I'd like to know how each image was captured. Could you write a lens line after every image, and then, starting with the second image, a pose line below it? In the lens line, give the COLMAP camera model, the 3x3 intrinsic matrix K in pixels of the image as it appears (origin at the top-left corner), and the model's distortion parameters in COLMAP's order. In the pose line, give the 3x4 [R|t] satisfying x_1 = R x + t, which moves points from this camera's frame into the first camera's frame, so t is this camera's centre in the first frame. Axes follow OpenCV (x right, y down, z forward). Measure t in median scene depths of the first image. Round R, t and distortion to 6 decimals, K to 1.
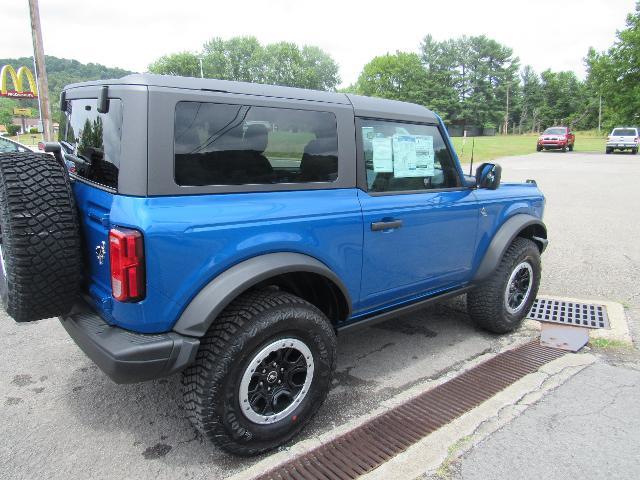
lens RADIAL K [[458.2, 0, 321.7], [0, 458.2, 241.6], [0, 0, 1]] dist [-0.022894, 0.013726]
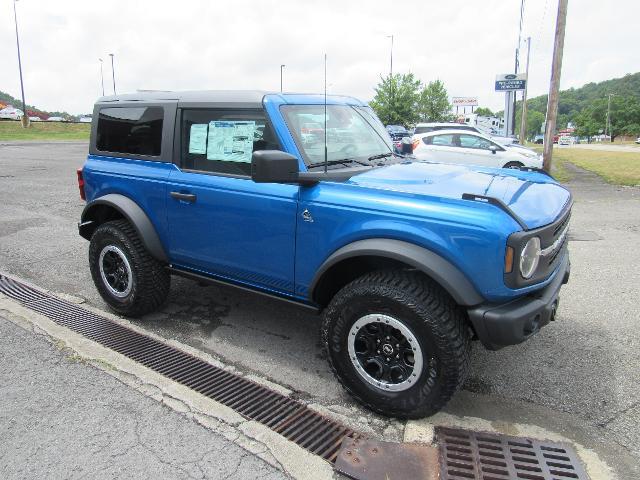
lens RADIAL K [[458.2, 0, 313.6], [0, 458.2, 242.0], [0, 0, 1]] dist [-0.022894, 0.013726]
pose [[0.264719, 0.207895, -0.941649, 1.156731], [-0.215971, 0.964462, 0.152217, -0.147850], [0.939830, 0.163074, 0.300211, 0.812832]]
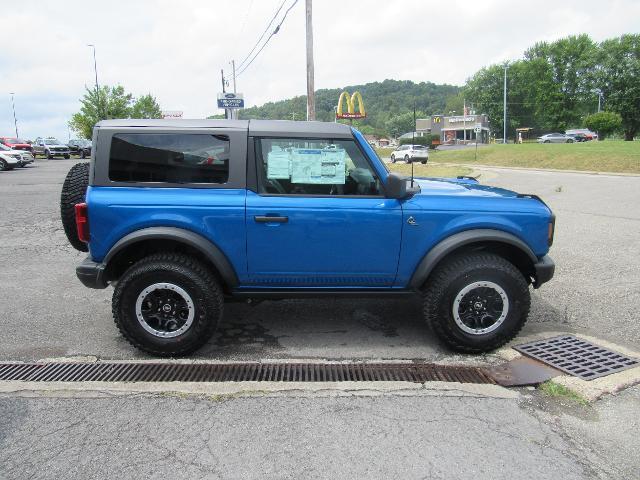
lens RADIAL K [[458.2, 0, 313.9], [0, 458.2, 242.1], [0, 0, 1]] dist [-0.022894, 0.013726]
pose [[0.780498, 0.106511, -0.616018, 0.856619], [-0.120580, 0.992525, 0.018834, -0.009302], [0.613419, 0.059579, 0.787507, 0.055715]]
